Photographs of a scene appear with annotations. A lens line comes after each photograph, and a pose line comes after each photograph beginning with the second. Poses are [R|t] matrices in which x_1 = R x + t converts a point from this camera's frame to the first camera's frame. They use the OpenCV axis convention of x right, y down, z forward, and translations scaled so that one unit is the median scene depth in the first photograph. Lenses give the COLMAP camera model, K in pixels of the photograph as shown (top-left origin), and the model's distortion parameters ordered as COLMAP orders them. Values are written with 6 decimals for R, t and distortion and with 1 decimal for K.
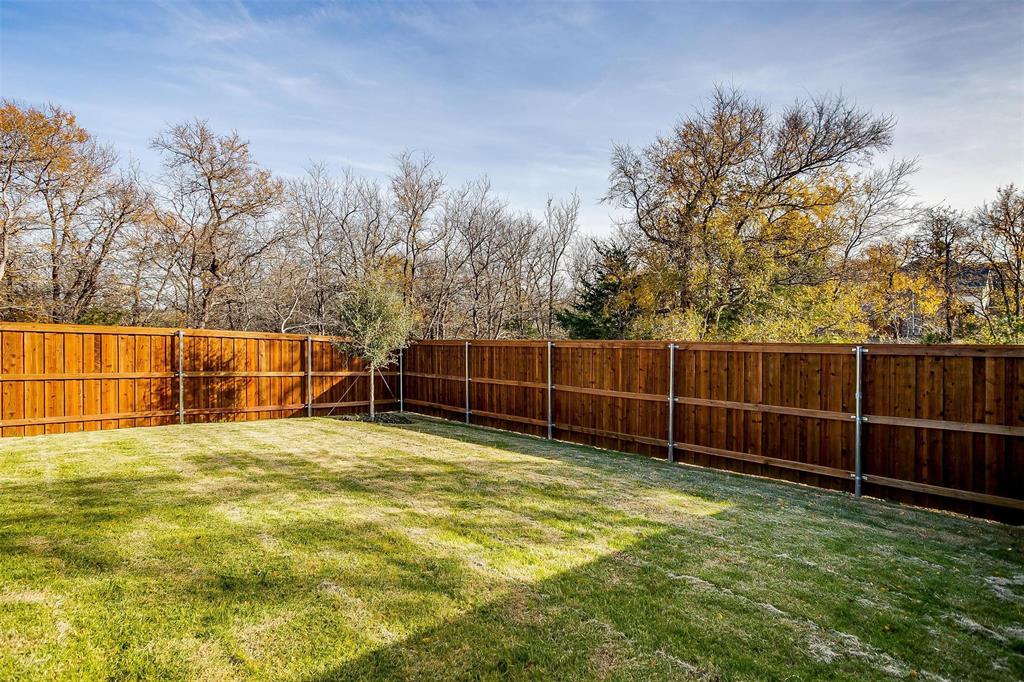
lens RADIAL K [[503.4, 0, 511.2], [0, 503.4, 342.6], [0, 0, 1]] dist [-0.032137, 0.018316]
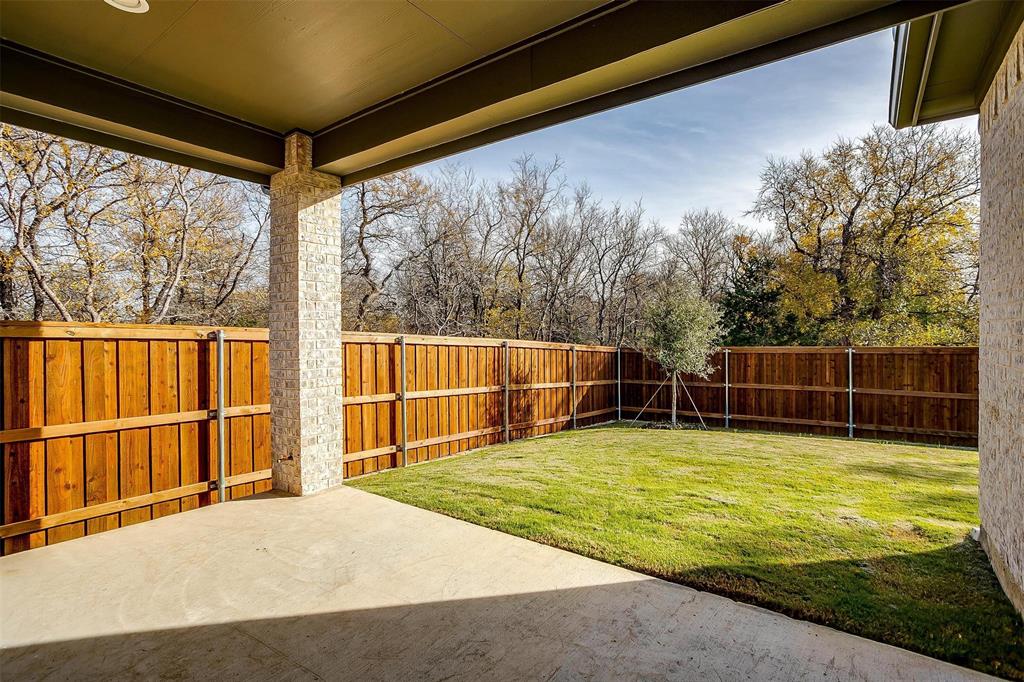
lens RADIAL K [[503.4, 0, 516.5], [0, 503.4, 334.8], [0, 0, 1]] dist [-0.032137, 0.018316]
pose [[0.987288, -0.011172, 0.158547, -0.748142], [0.013706, 0.999795, -0.014901, -0.023458], [-0.158348, 0.016885, 0.987239, 0.053726]]
